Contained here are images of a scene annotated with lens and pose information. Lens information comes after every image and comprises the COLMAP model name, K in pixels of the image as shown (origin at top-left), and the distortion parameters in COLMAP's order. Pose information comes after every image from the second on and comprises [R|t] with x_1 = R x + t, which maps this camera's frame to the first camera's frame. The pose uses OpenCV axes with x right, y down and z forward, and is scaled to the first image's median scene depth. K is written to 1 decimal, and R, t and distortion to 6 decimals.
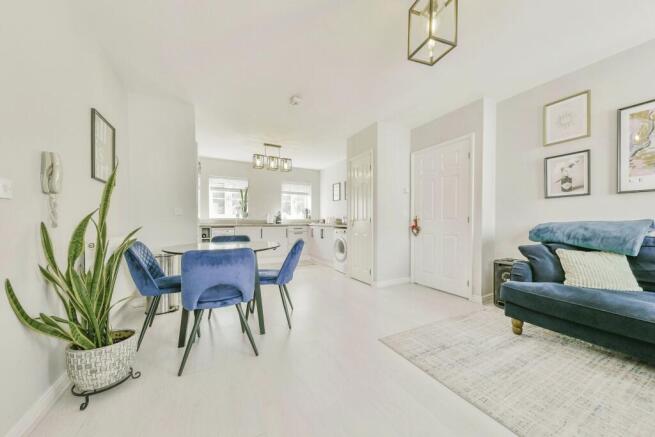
lens RADIAL K [[231.6, 0, 325.3], [0, 231.6, 221.9], [0, 0, 1]] dist [0.000524, -0.000001]
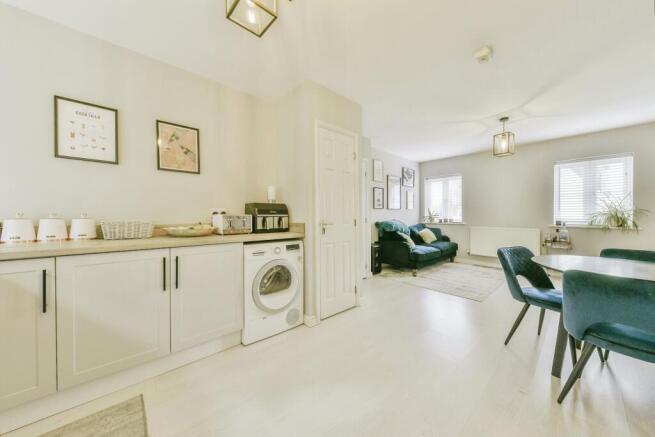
lens RADIAL K [[226.7, 0, 327.5], [0, 226.7, 218.5], [0, 0, 1]] dist [-0.000382, -0.000130]
pose [[-0.256274, -0.012583, 0.966522, -0.354243], [0.006144, 0.999874, 0.014646, -0.023291], [-0.966585, 0.009692, -0.256164, 0.877379]]
